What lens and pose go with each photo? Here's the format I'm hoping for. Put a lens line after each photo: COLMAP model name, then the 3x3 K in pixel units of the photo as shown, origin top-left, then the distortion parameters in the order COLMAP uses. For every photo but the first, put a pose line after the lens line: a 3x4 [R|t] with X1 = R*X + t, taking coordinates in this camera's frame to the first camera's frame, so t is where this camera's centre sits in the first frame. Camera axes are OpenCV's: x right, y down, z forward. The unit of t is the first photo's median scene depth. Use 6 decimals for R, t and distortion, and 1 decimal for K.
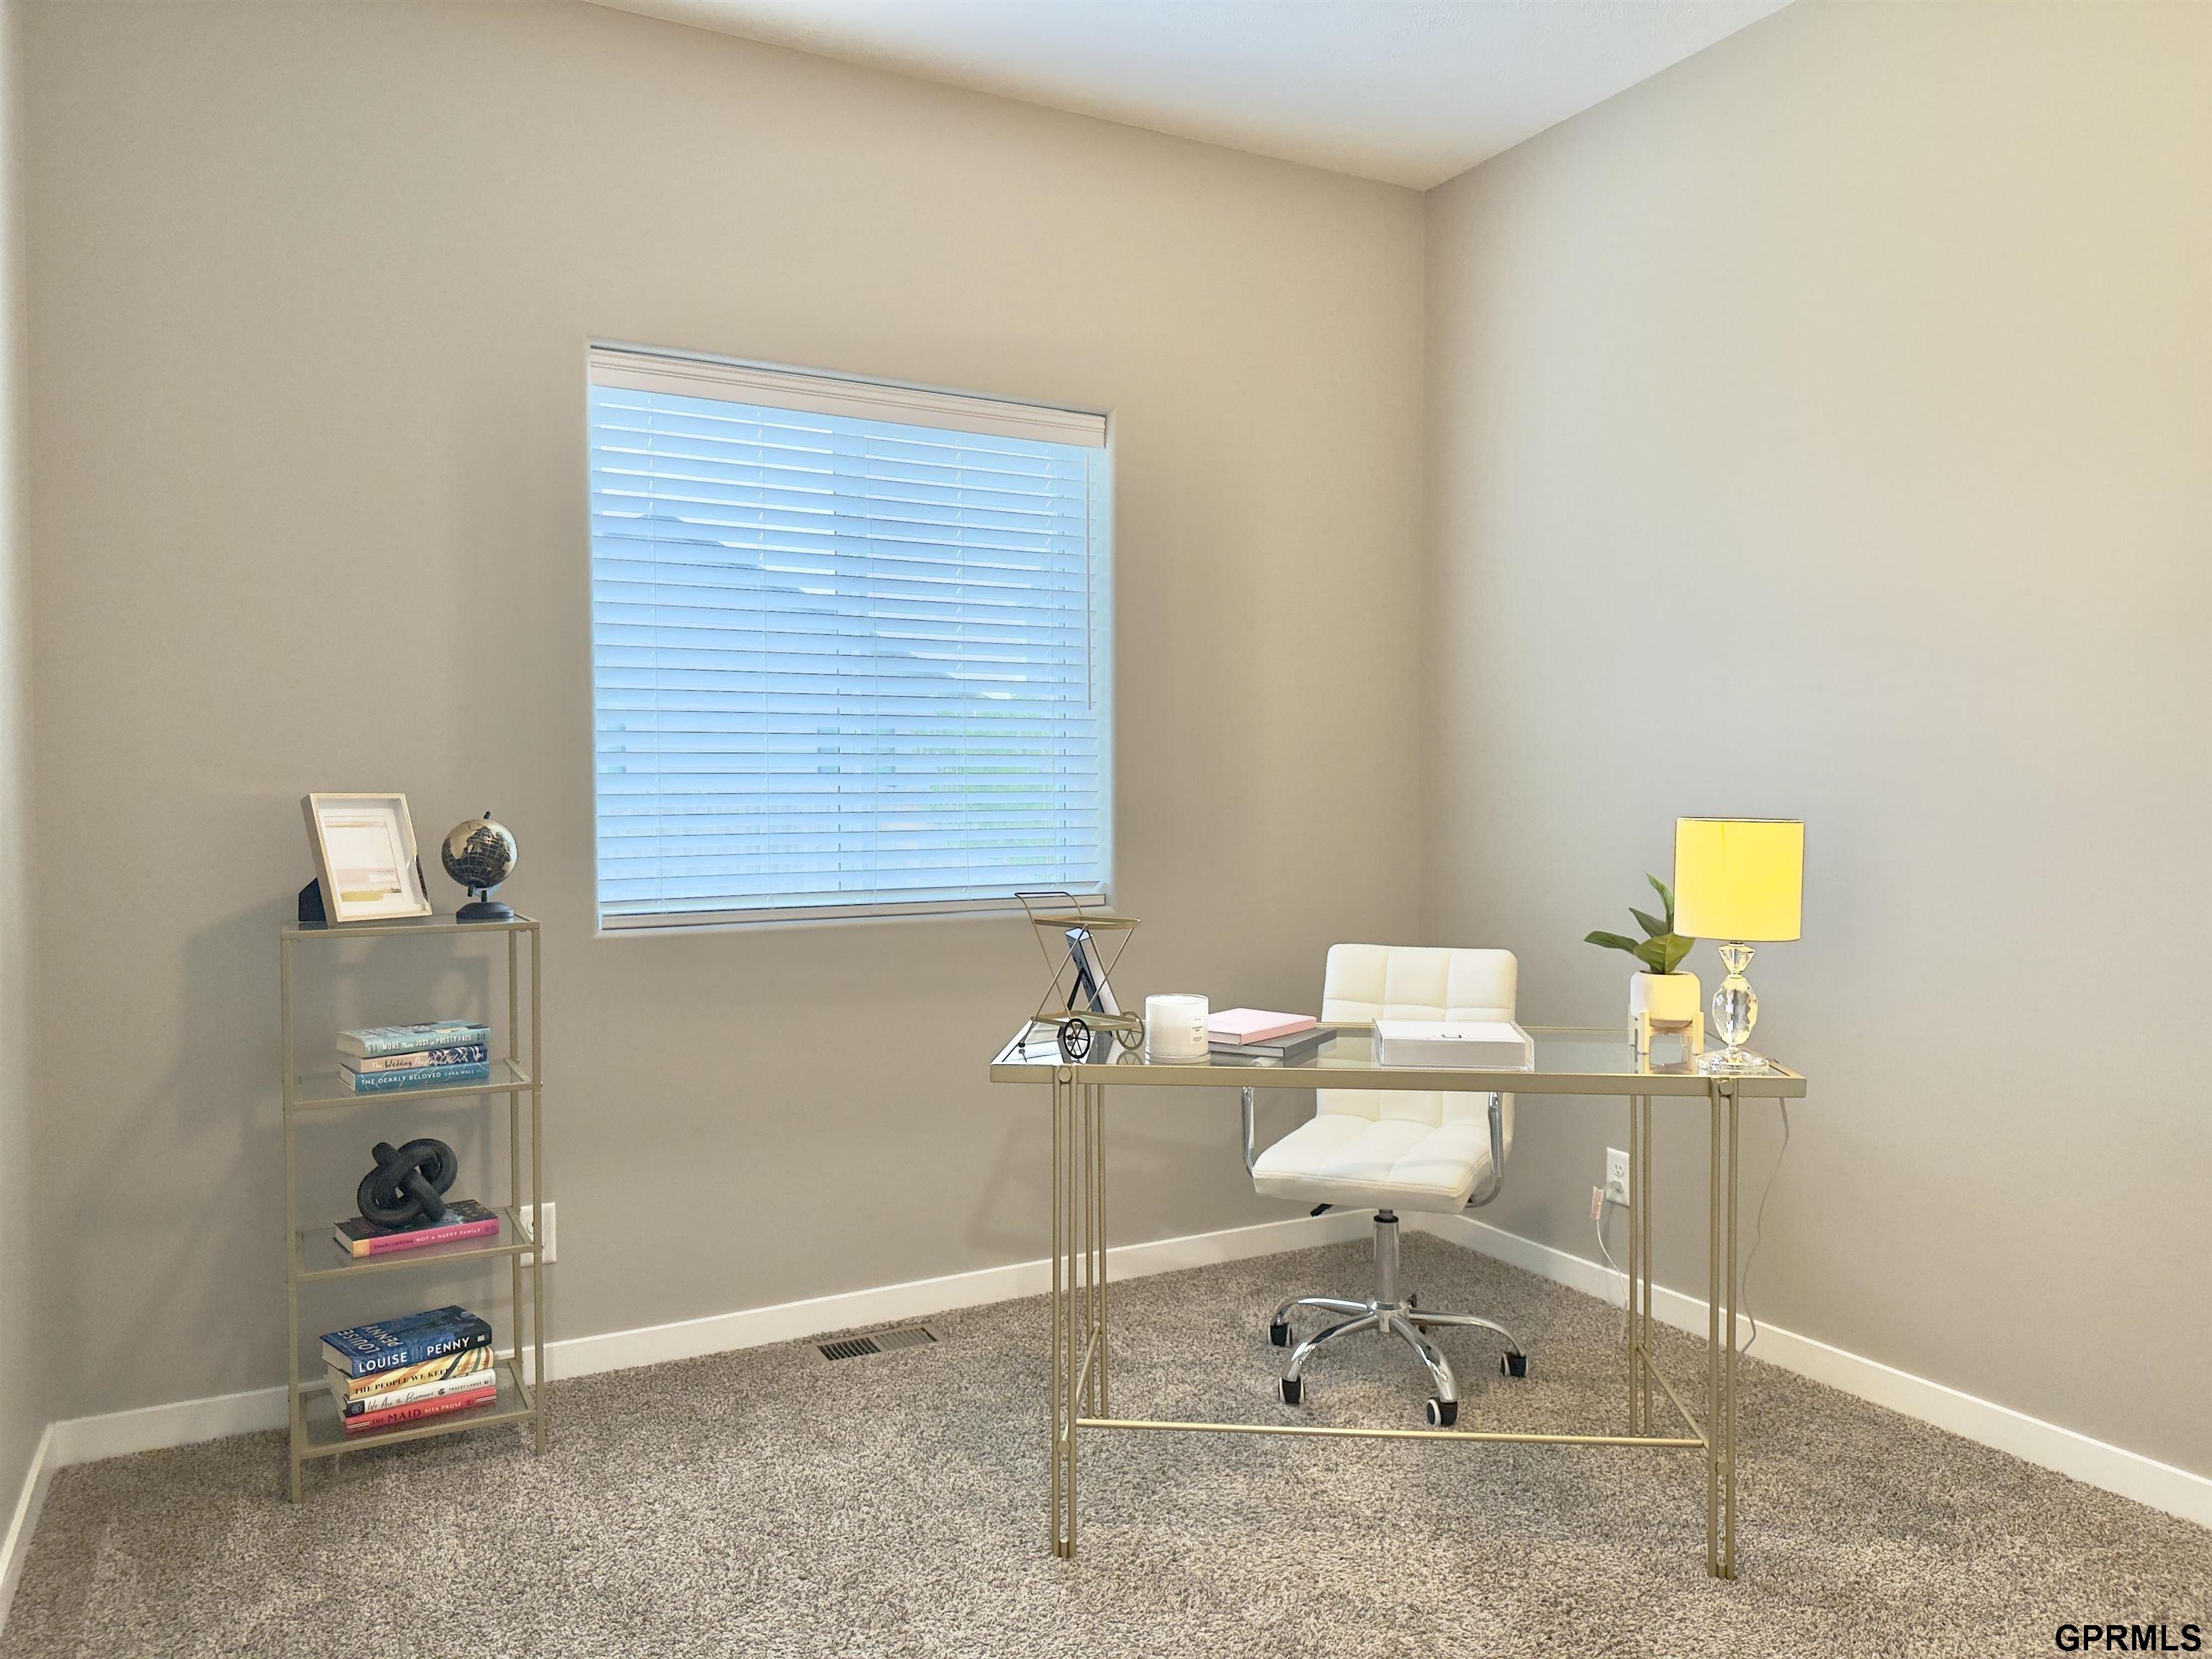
lens RADIAL K [[1553.3, 0, 1115.5], [0, 1553.3, 824.1], [0, 0, 1]] dist [0.025487, -0.035846]
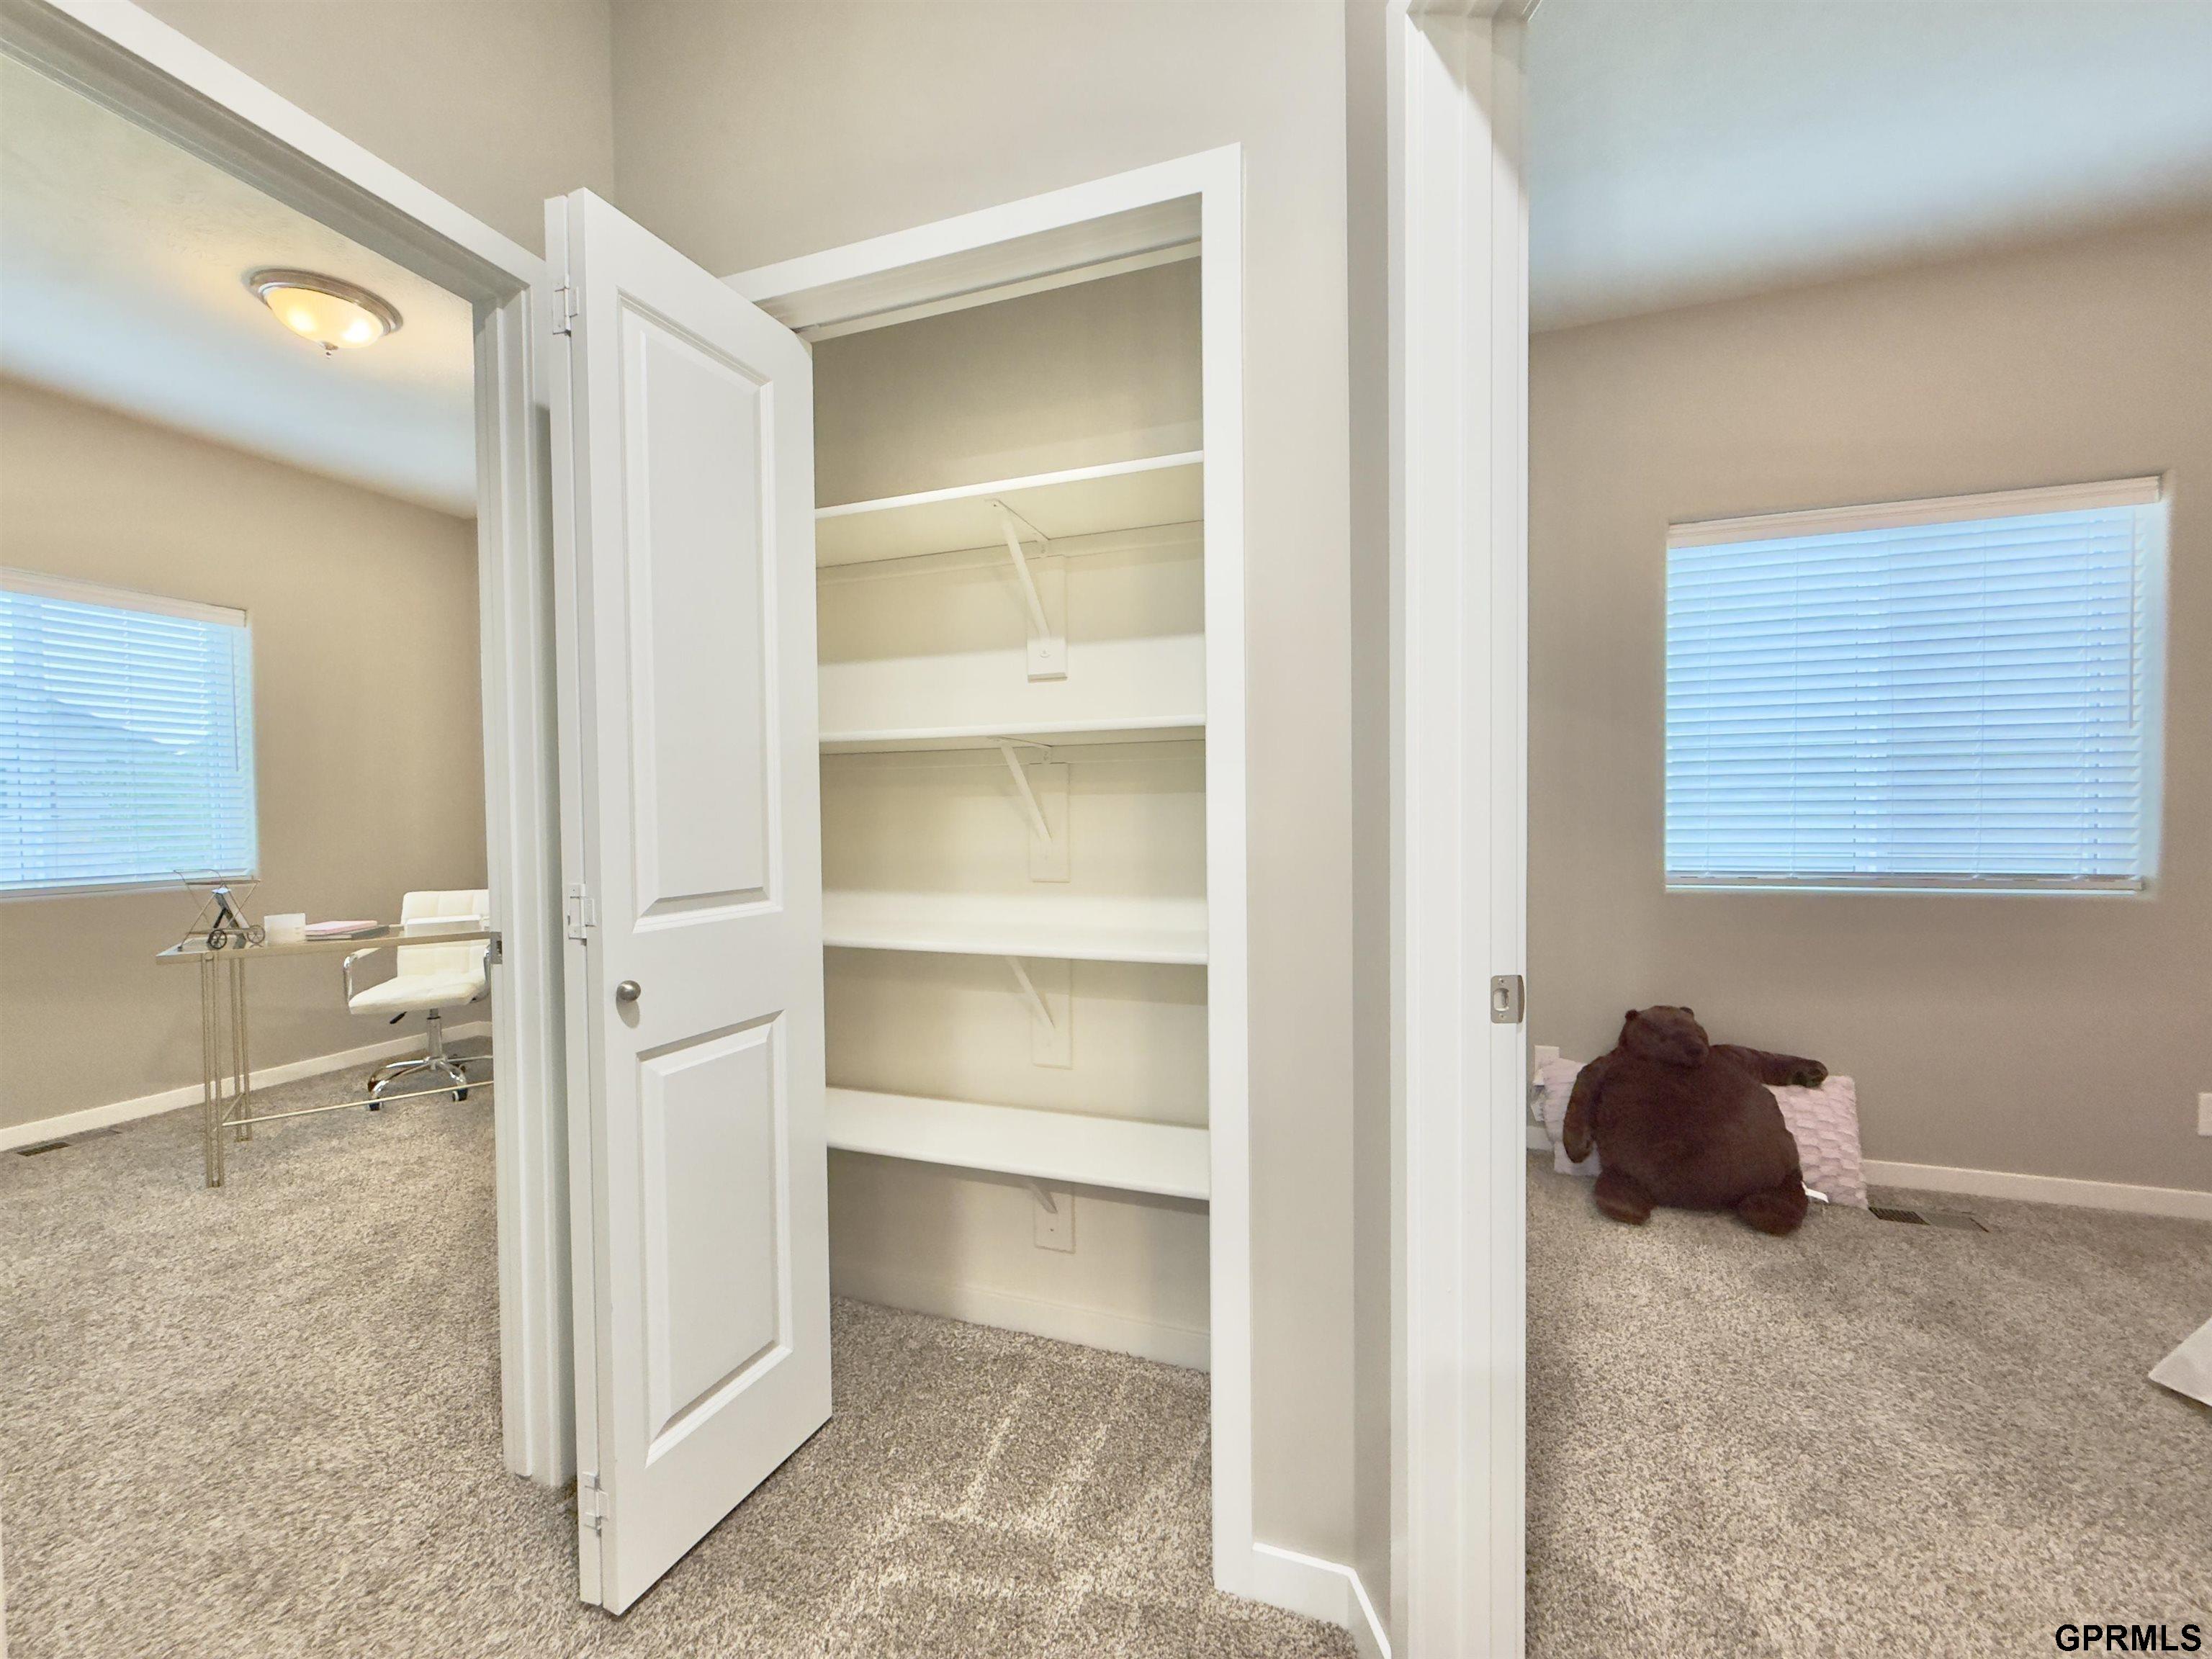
lens RADIAL K [[902.5, 0, 1118.2], [0, 902.5, 831.4], [0, 0, 1]] dist [0.000678, 0.000737]
pose [[0.746033, -0.020494, 0.665593, 0.062052], [0.019181, 0.999773, 0.009285, 0.006729], [-0.665632, 0.005840, 0.746257, -0.605465]]
